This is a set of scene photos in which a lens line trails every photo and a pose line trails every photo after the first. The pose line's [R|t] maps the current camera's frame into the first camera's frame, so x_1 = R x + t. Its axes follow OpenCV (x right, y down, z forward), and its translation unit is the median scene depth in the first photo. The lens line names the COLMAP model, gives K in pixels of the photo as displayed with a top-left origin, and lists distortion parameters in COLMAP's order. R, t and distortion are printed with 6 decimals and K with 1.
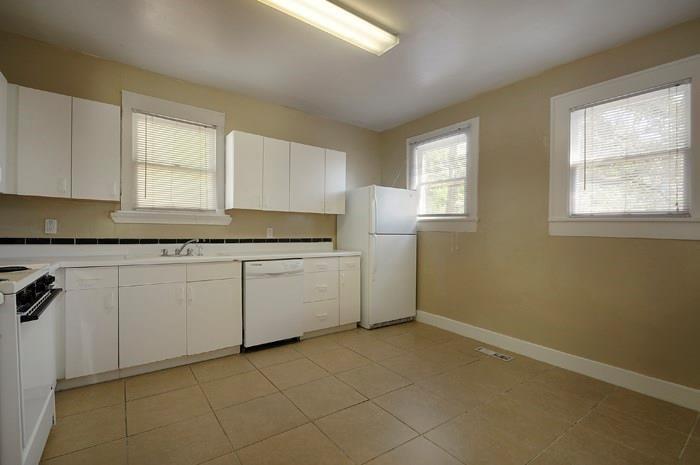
lens RADIAL K [[318.0, 0, 345.2], [0, 318.0, 239.4], [0, 0, 1]] dist [-0.006576, -0.000406]
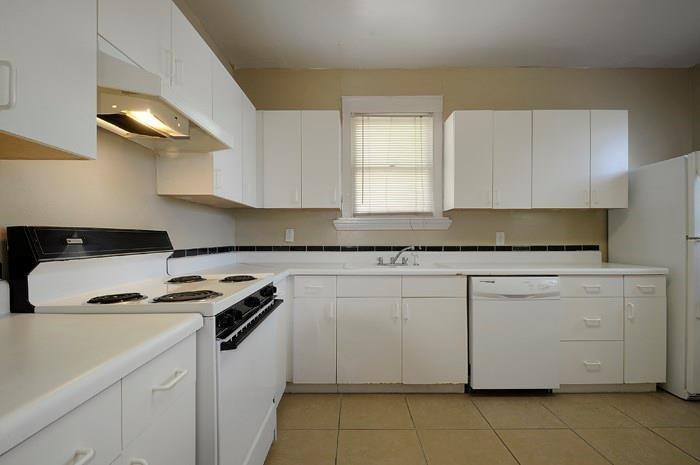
lens RADIAL K [[318.0, 0, 345.2], [0, 318.0, 239.4], [0, 0, 1]] dist [-0.006576, -0.000406]
pose [[0.802013, -0.009843, -0.597226, -0.097851], [0.000341, 0.999872, -0.016022, -0.006834], [0.597307, 0.012646, 0.801913, 0.197441]]
